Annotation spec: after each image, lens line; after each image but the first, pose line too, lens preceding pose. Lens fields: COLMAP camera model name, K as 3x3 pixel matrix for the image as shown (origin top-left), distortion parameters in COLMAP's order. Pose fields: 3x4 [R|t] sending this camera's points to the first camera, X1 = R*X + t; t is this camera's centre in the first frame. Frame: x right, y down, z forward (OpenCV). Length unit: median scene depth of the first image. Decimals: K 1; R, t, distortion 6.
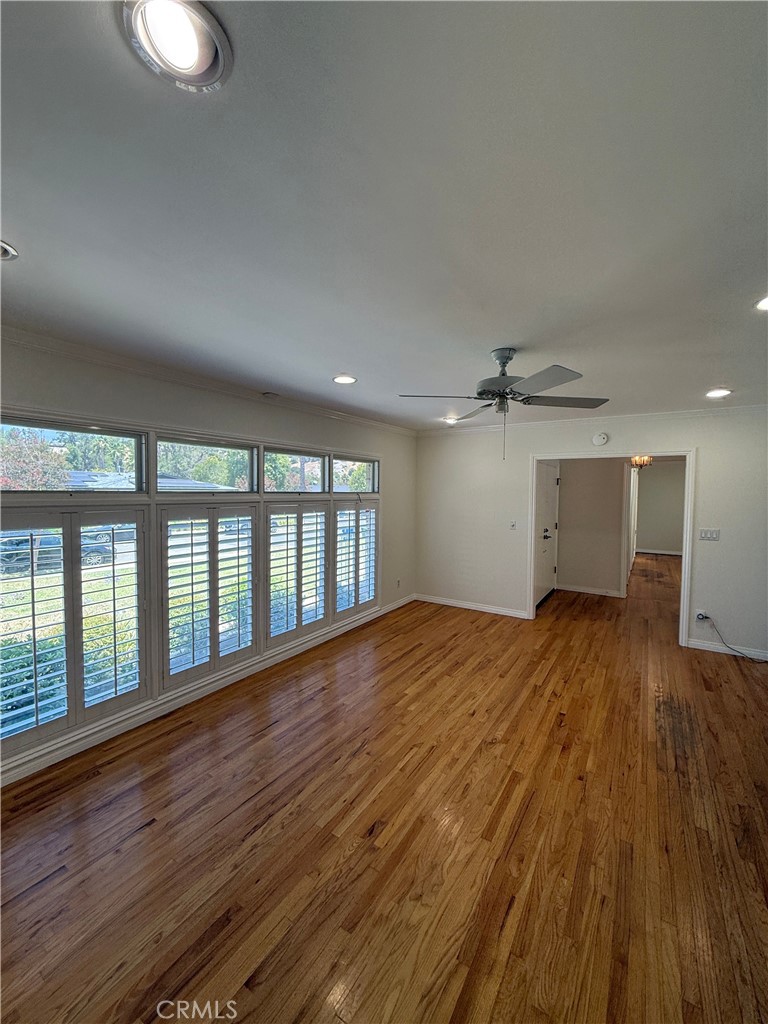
lens RADIAL K [[407.1, 0, 385.0], [0, 407.1, 508.5], [0, 0, 1]] dist [-0.000880, 0.000560]
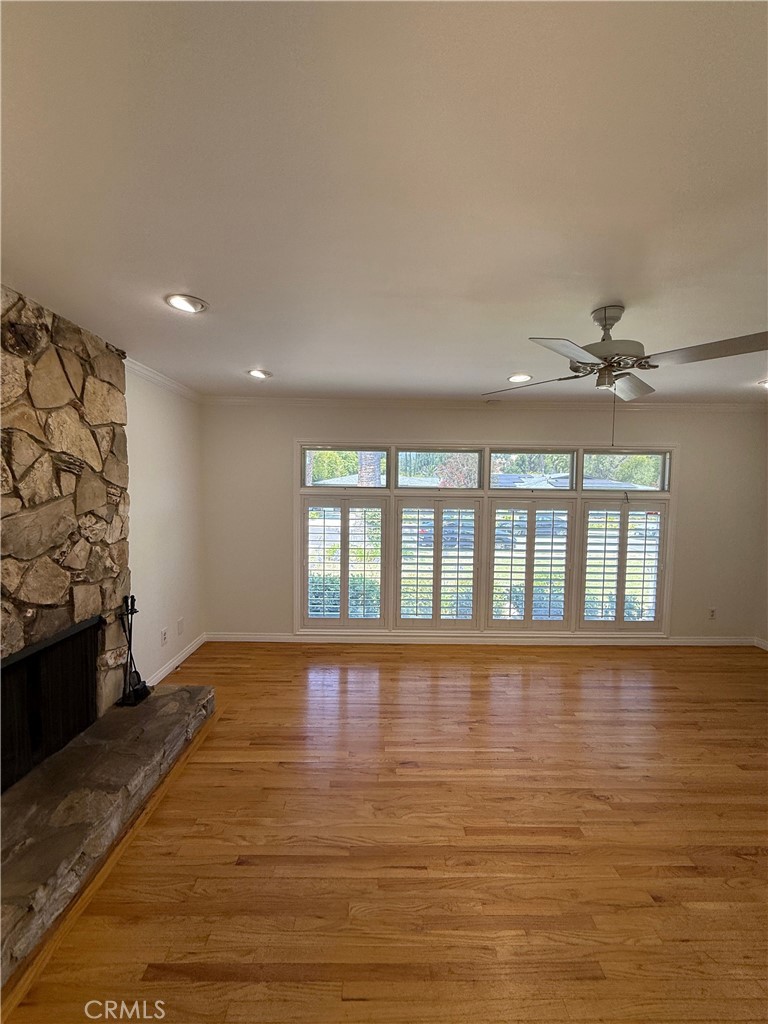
lens RADIAL K [[407.1, 0, 385.0], [0, 407.1, 508.5], [0, 0, 1]] dist [-0.000880, 0.000560]
pose [[0.554816, 0.041584, -0.830933, 0.481004], [-0.042369, 0.998866, 0.021698, 0.001941], [0.830894, 0.023168, 0.555949, 0.132638]]
